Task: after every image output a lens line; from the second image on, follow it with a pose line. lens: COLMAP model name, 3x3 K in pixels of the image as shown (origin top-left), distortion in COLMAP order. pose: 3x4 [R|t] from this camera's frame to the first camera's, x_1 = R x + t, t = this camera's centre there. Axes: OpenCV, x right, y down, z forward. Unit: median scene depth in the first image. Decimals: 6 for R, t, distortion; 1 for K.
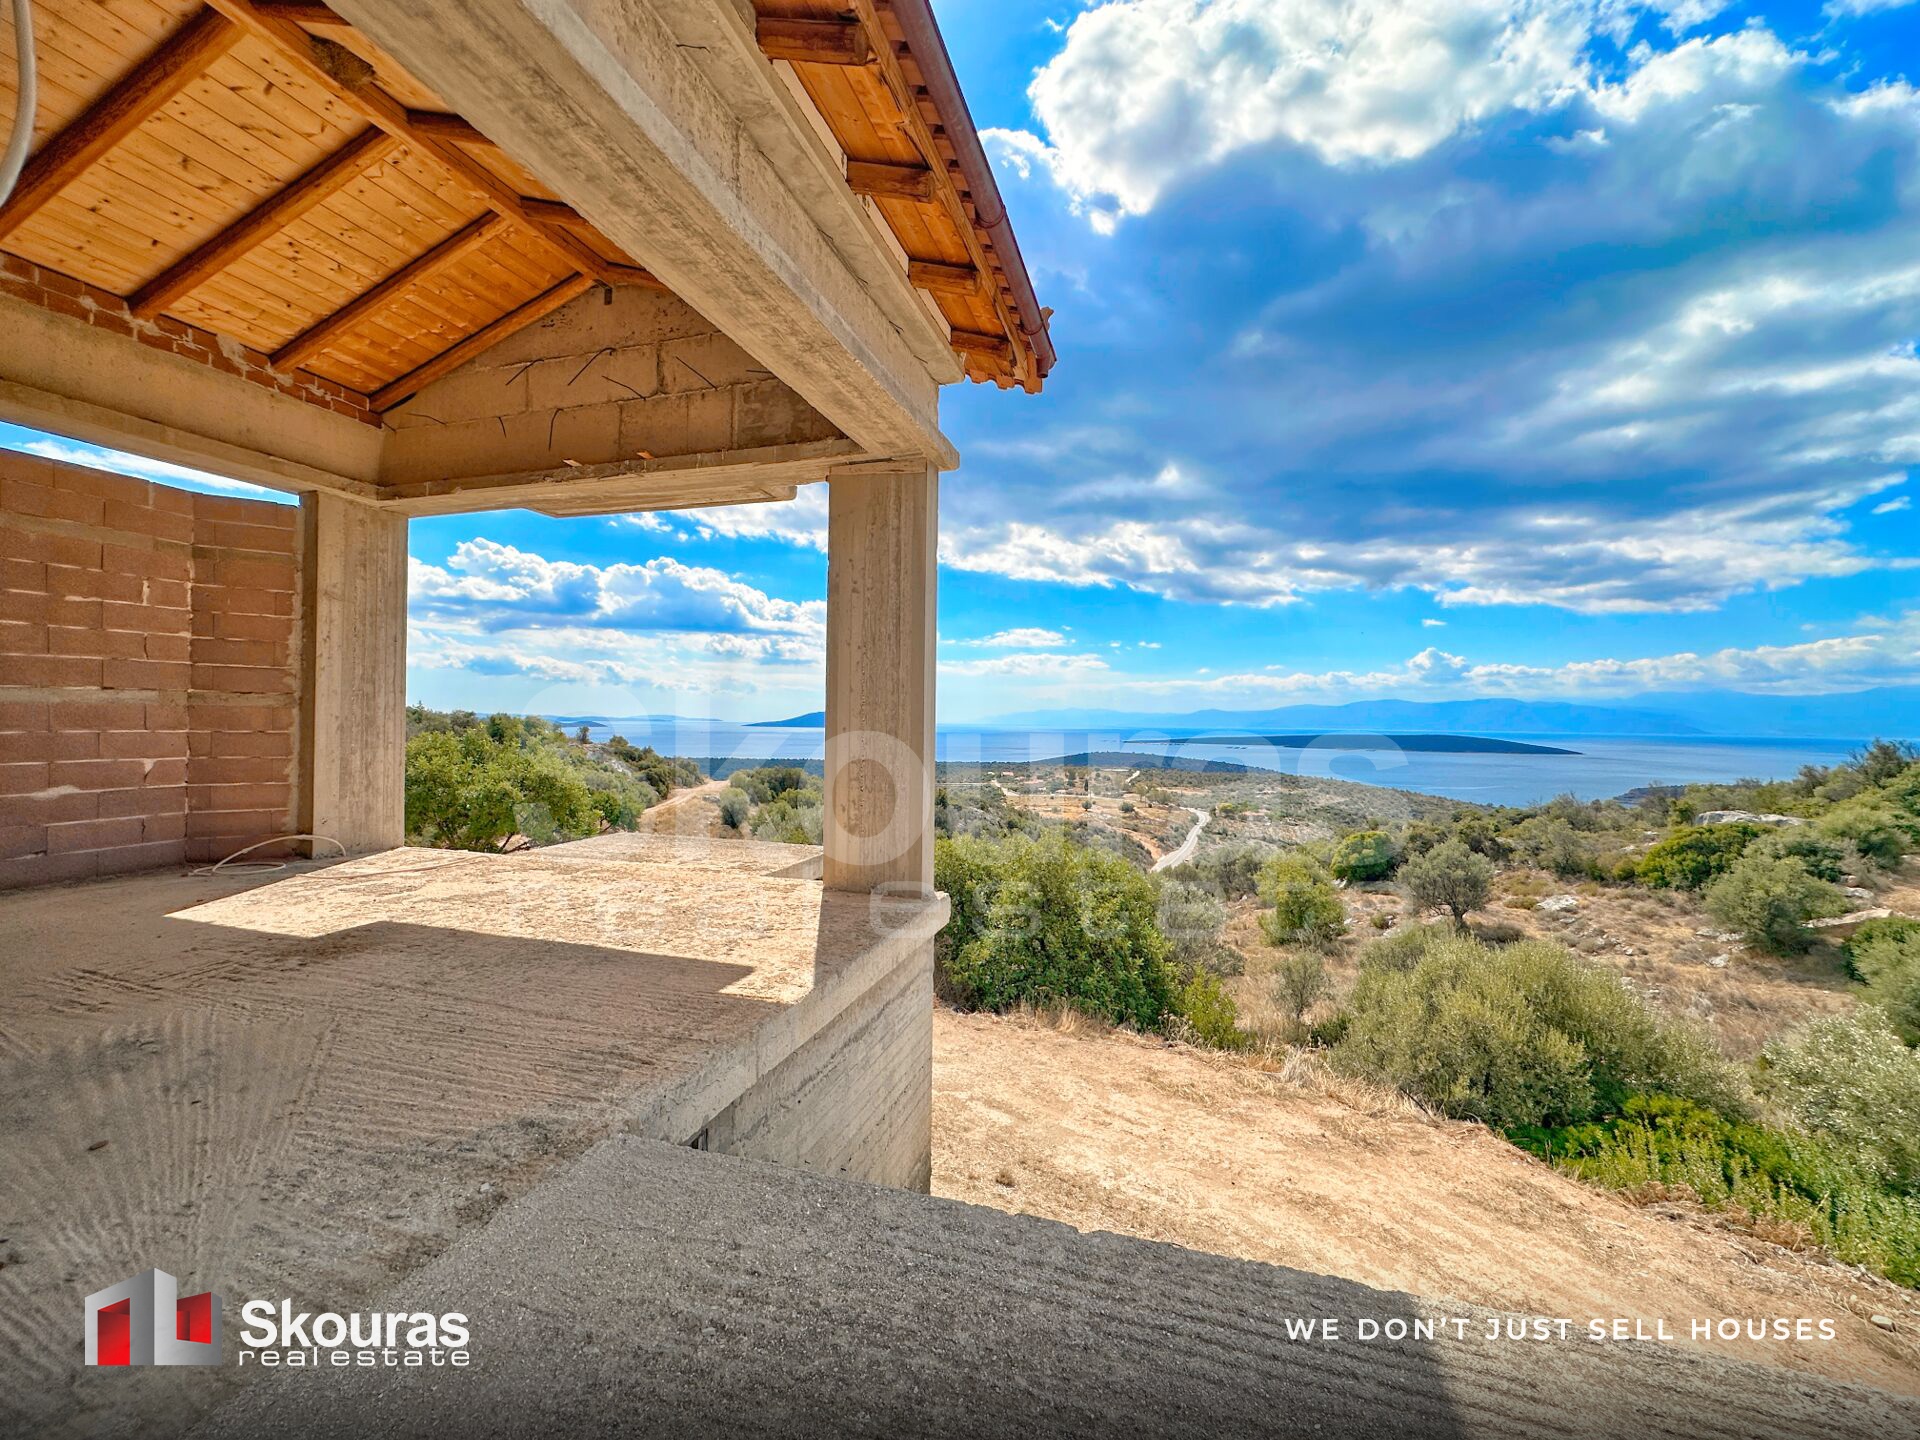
lens RADIAL K [[764.0, 0, 959.7], [0, 764.0, 717.2], [0, 0, 1]] dist [-0.001612, 0.000277]
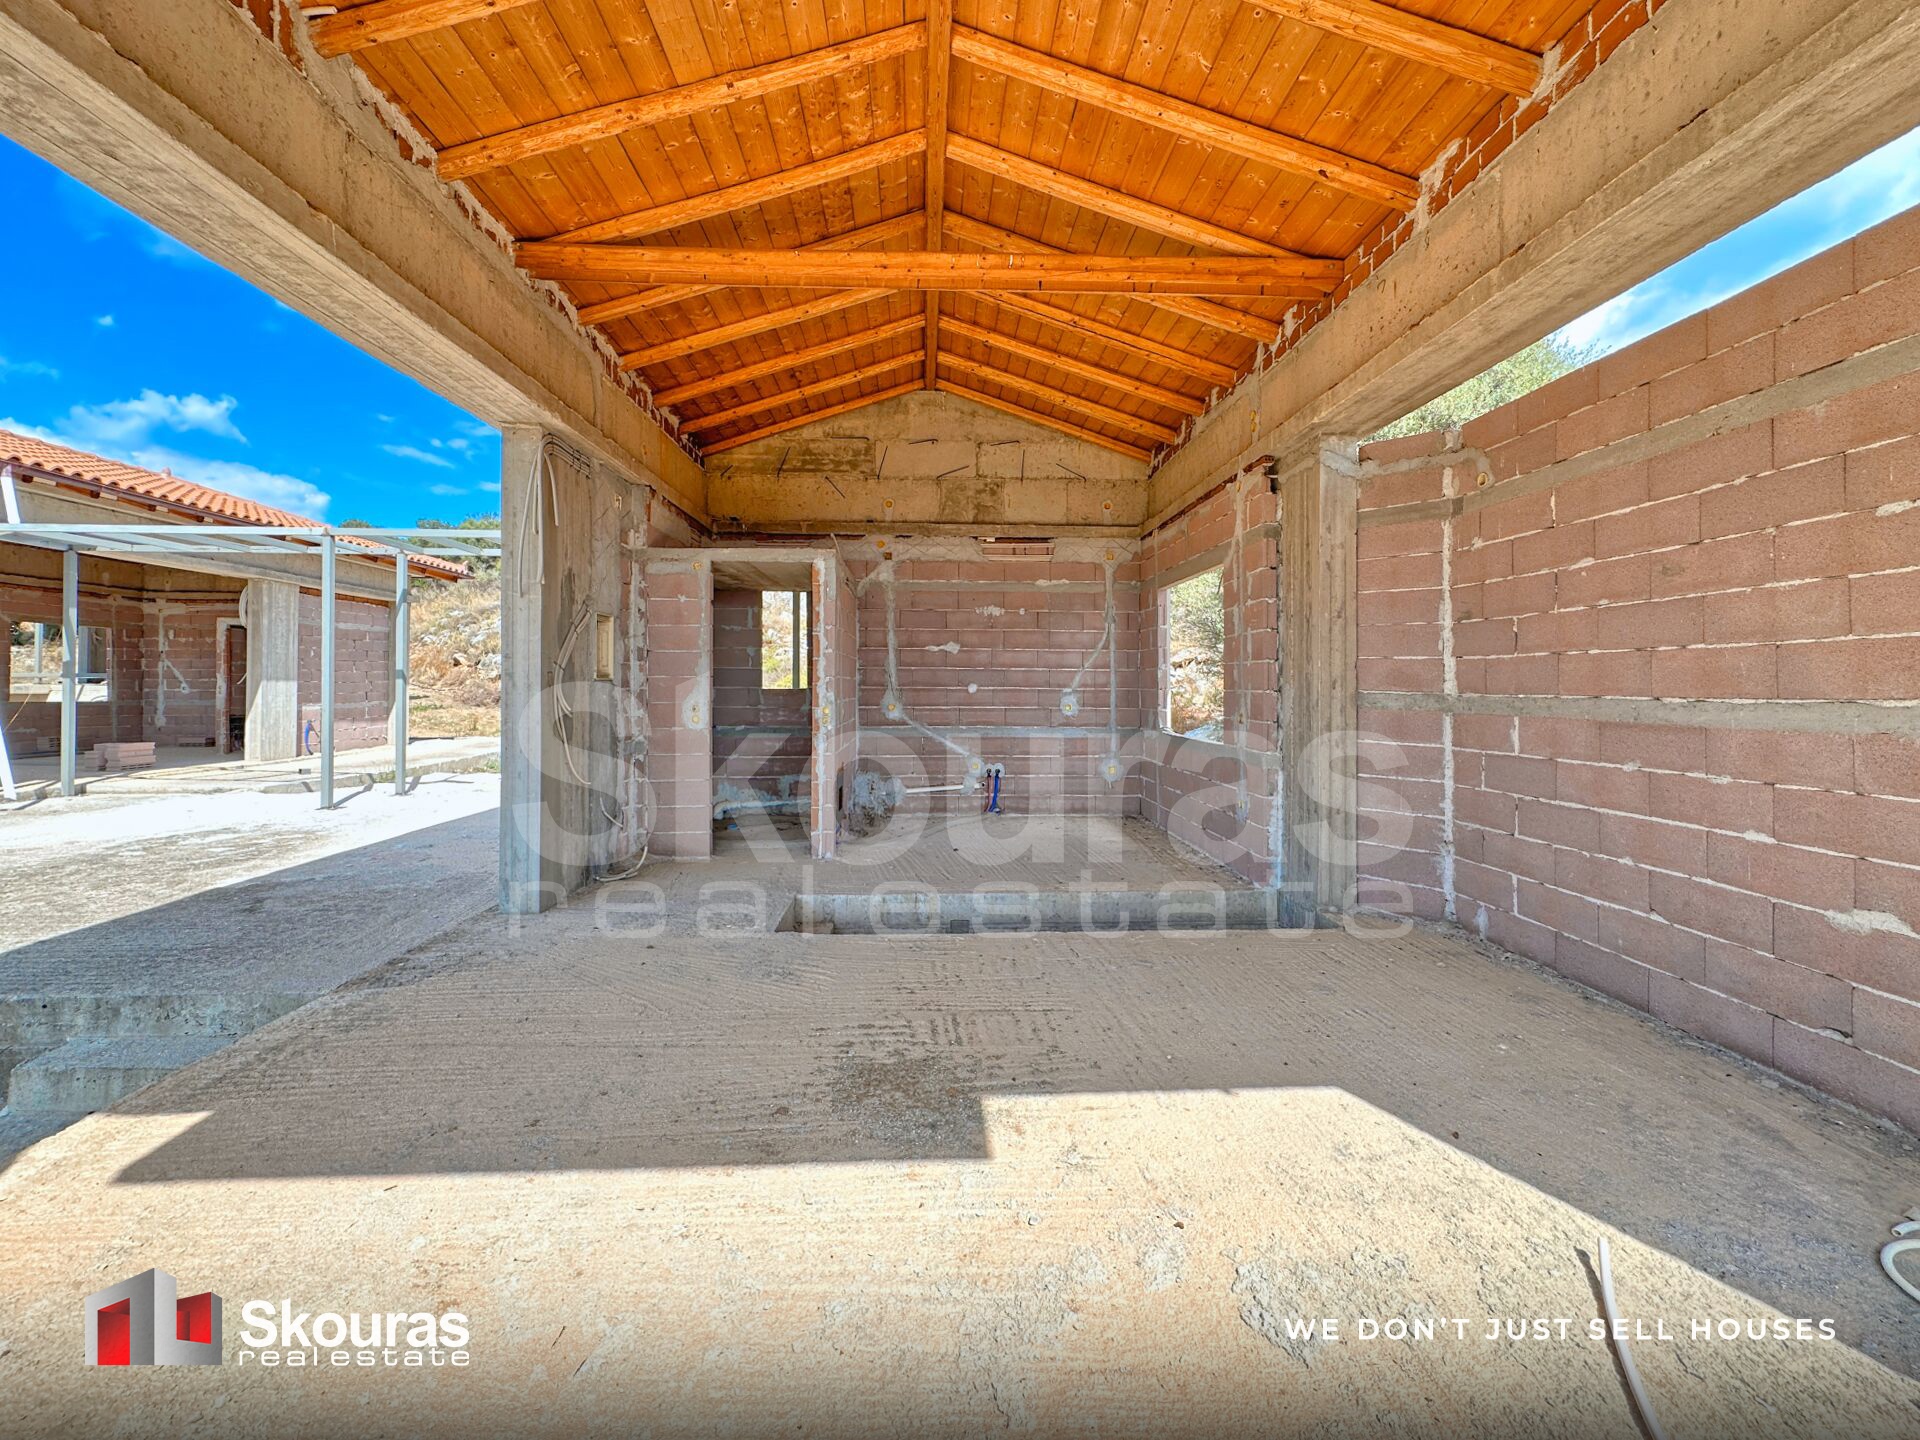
lens RADIAL K [[787.9, 0, 959.9], [0, 787.9, 678.8], [0, 0, 1]] dist [0.000185, 0.000183]
pose [[-0.941201, -0.017584, -0.337389, -0.396418], [-0.013296, 0.999799, -0.015016, -0.032195], [0.337585, -0.009647, -0.941245, 1.053115]]
